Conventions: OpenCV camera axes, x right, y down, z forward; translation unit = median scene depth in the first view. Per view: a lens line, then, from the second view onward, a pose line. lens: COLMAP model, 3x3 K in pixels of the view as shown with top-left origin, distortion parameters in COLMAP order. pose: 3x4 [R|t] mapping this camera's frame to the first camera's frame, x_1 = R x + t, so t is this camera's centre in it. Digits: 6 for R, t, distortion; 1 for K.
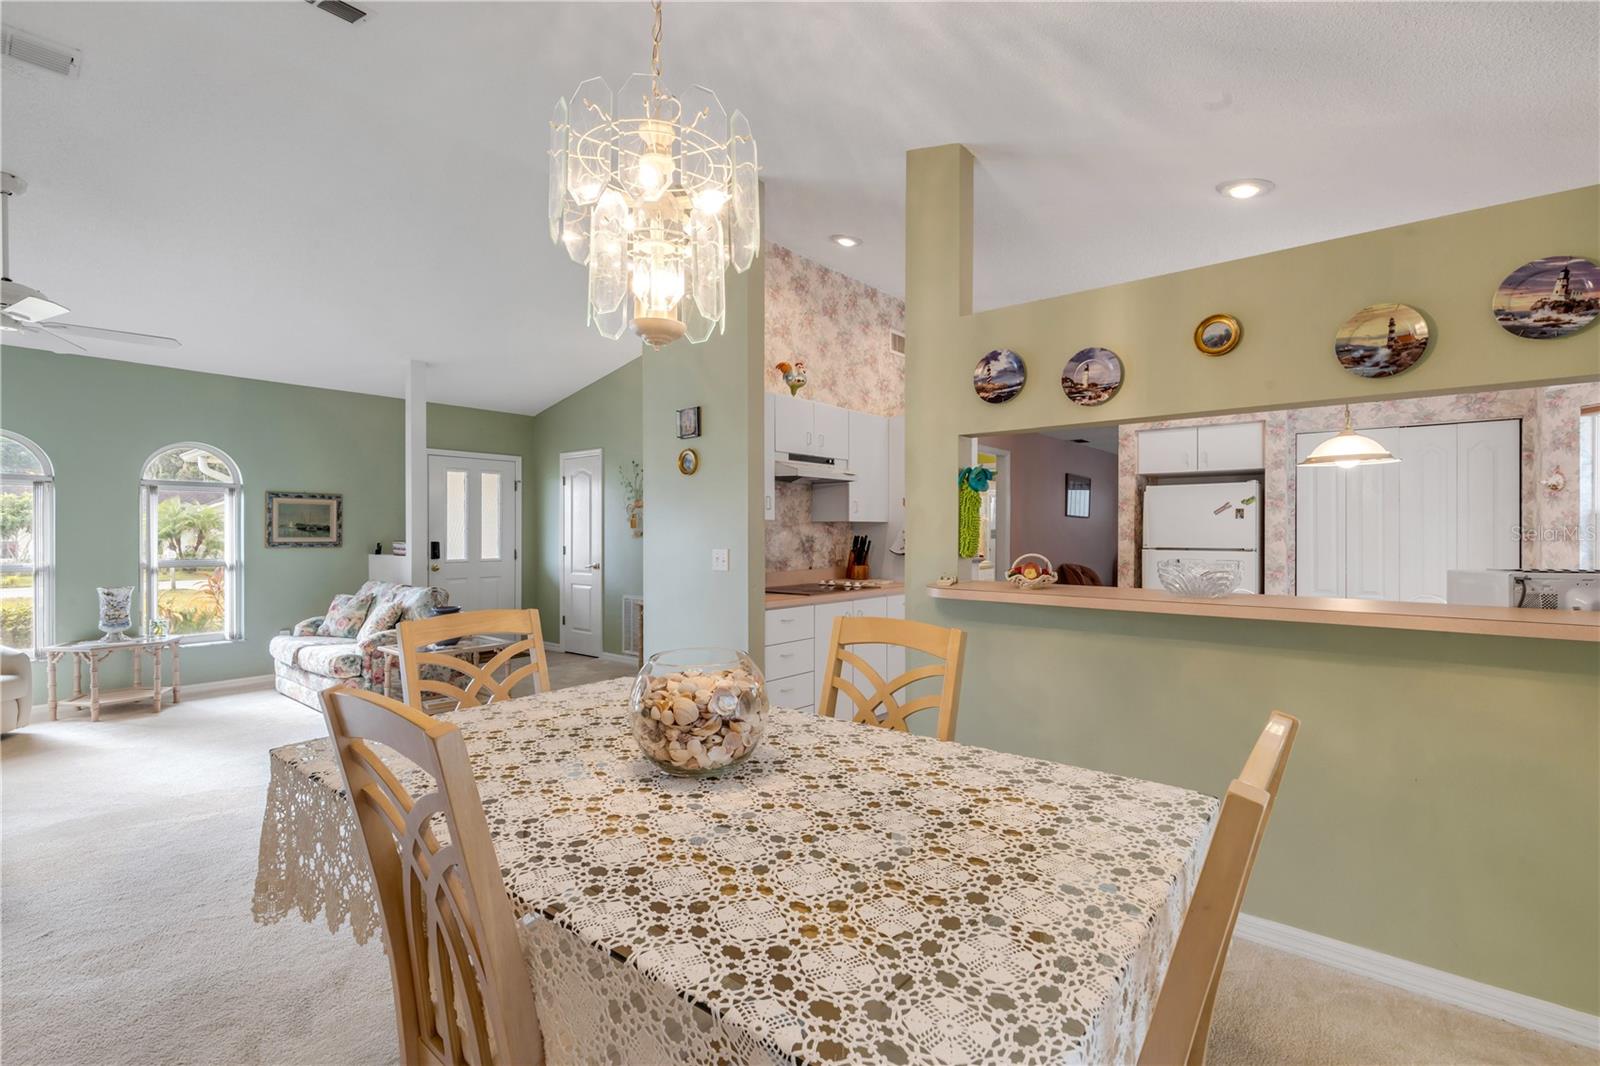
lens RADIAL K [[722.3, 0, 797.1], [0, 722.3, 532.5], [0, 0, 1]] dist [0.003771, -0.000889]
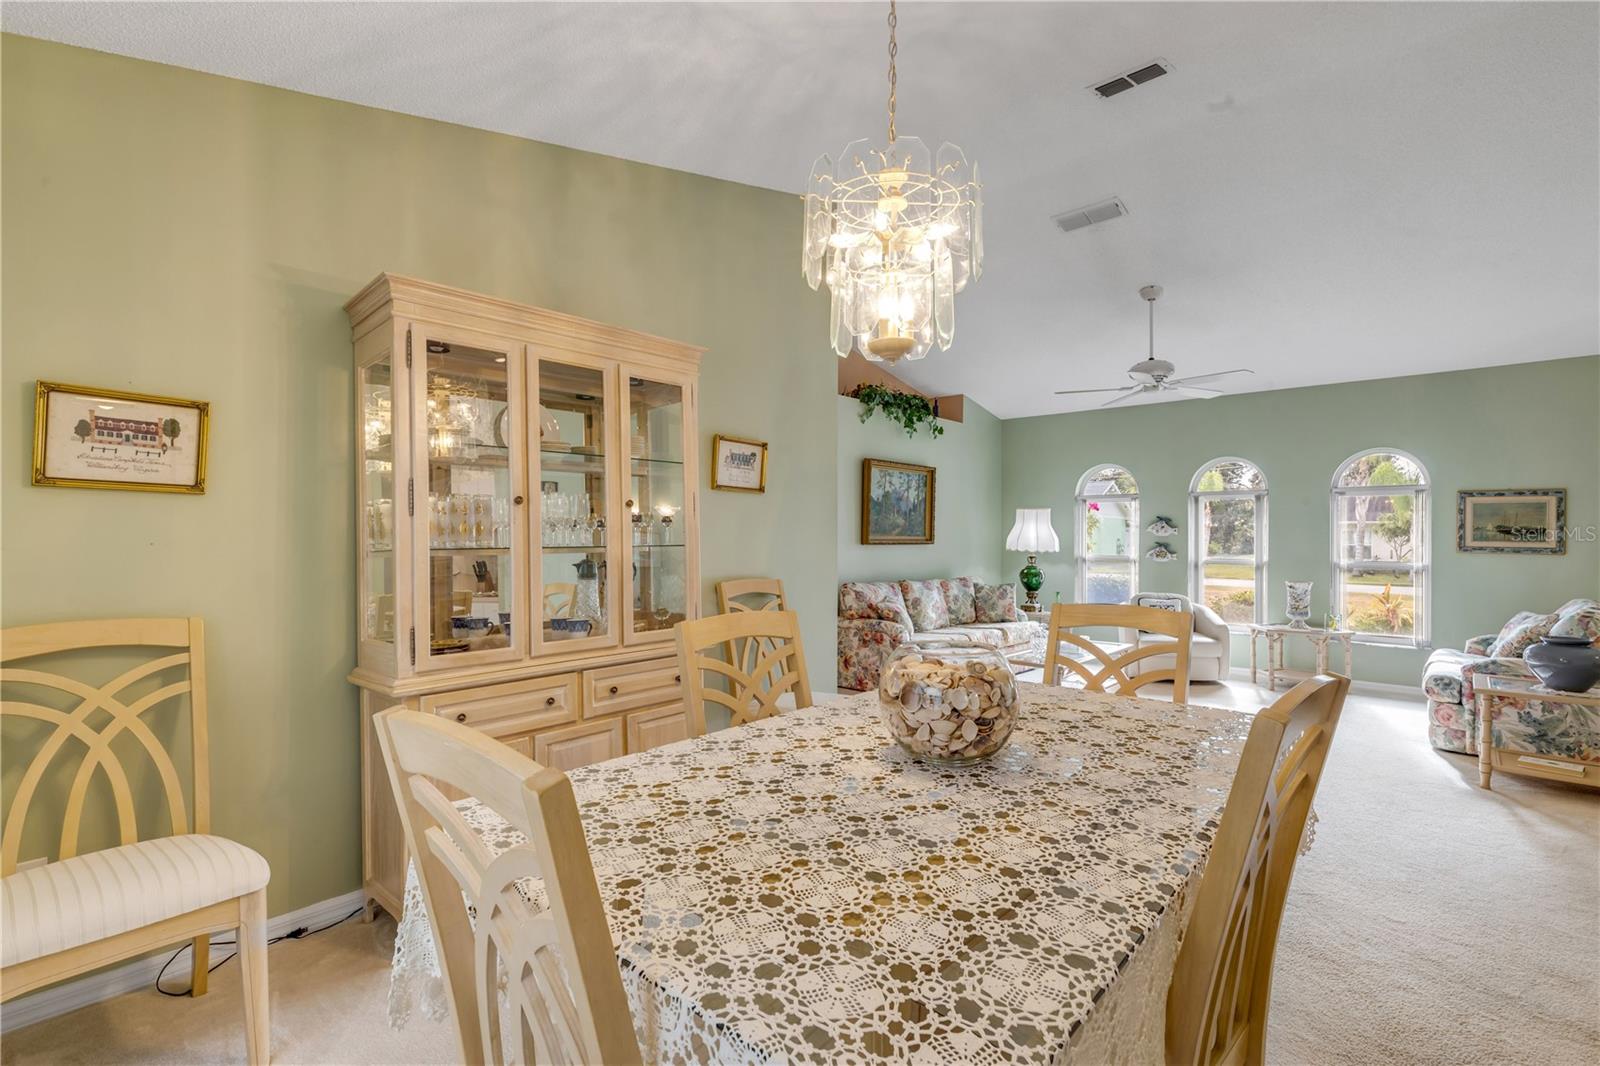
lens RADIAL K [[722.3, 0, 797.1], [0, 722.3, 532.5], [0, 0, 1]] dist [0.003771, -0.000889]
pose [[-0.053467, -0.002167, -0.998567, 0.257445], [-0.007639, 0.999969, -0.001761, 0.004542], [0.998540, 0.007534, -0.053482, 0.245153]]
